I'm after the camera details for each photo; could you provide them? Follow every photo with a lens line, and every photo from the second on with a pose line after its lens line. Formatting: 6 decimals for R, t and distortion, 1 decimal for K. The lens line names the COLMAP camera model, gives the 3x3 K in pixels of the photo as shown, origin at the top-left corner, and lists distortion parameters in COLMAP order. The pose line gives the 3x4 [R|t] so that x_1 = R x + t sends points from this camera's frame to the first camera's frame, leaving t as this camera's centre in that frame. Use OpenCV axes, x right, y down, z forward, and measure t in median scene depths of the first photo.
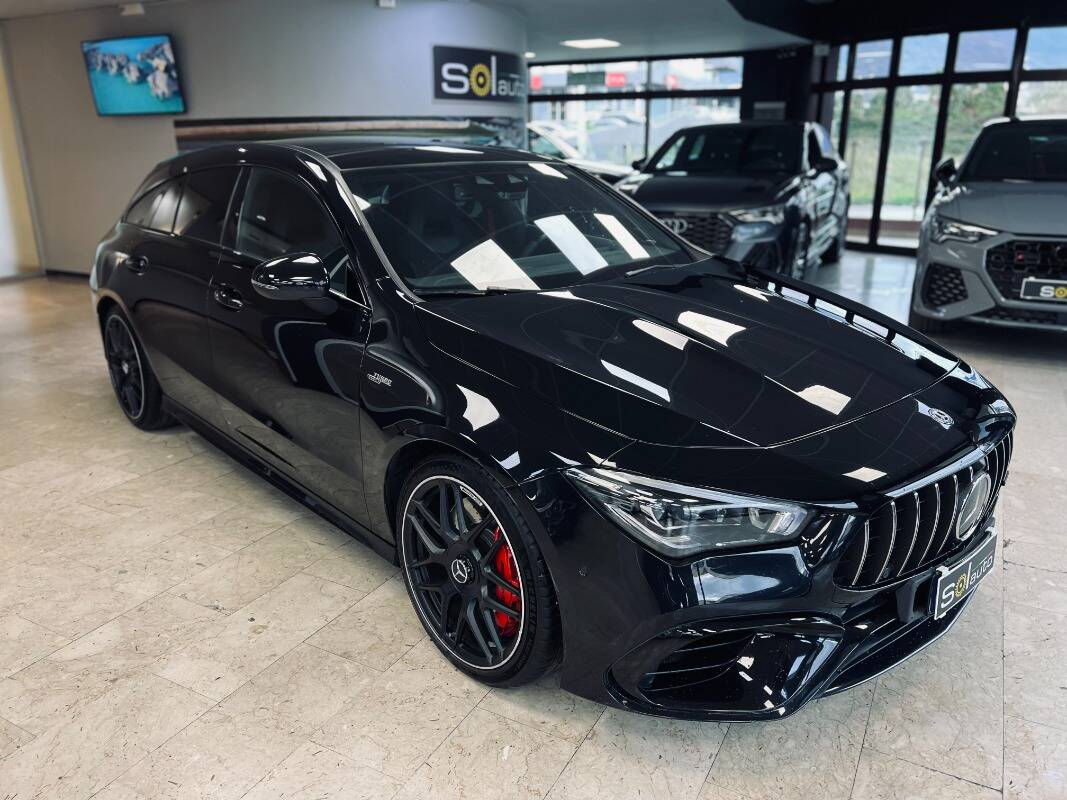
lens RADIAL K [[805.6, 0, 533.5], [0, 805.6, 400.0], [0, 0, 1]] dist [0.039444, -0.039276]
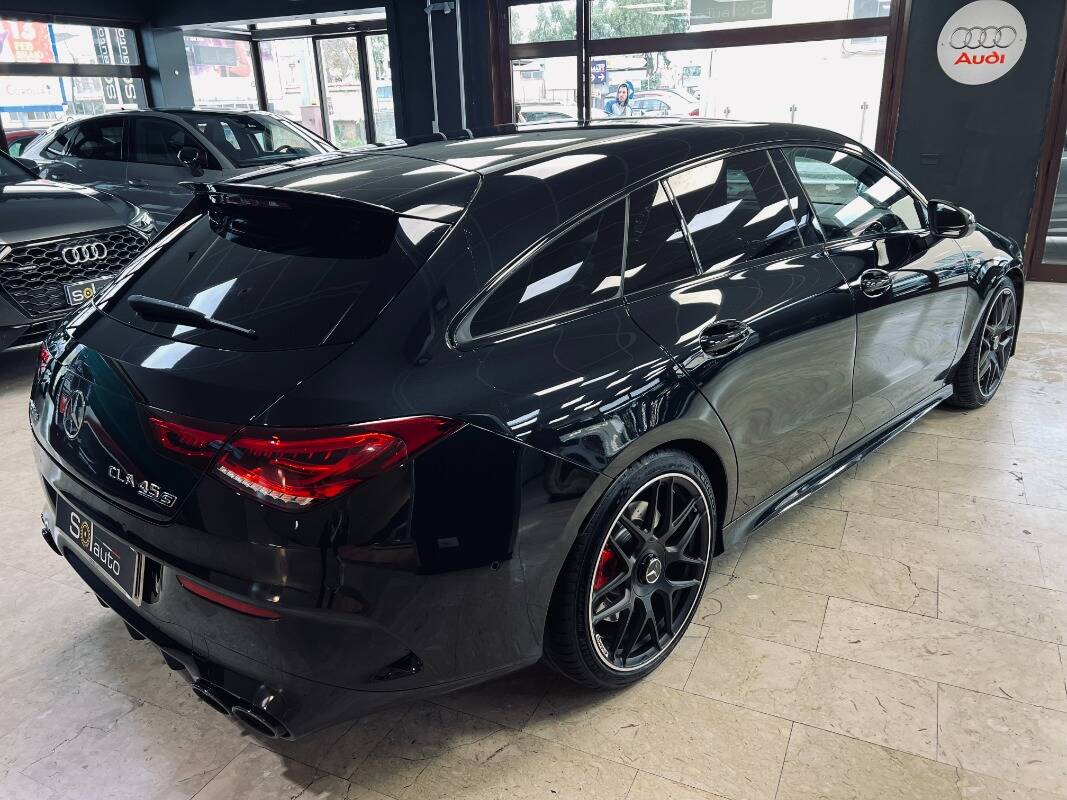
lens RADIAL K [[805.6, 0, 533.5], [0, 805.6, 400.0], [0, 0, 1]] dist [0.039444, -0.039276]
pose [[-0.055301, -0.331412, 0.941864, -1.194584], [0.333062, 0.883156, 0.330310, -0.414197], [-0.941282, 0.331966, 0.061541, 1.272221]]
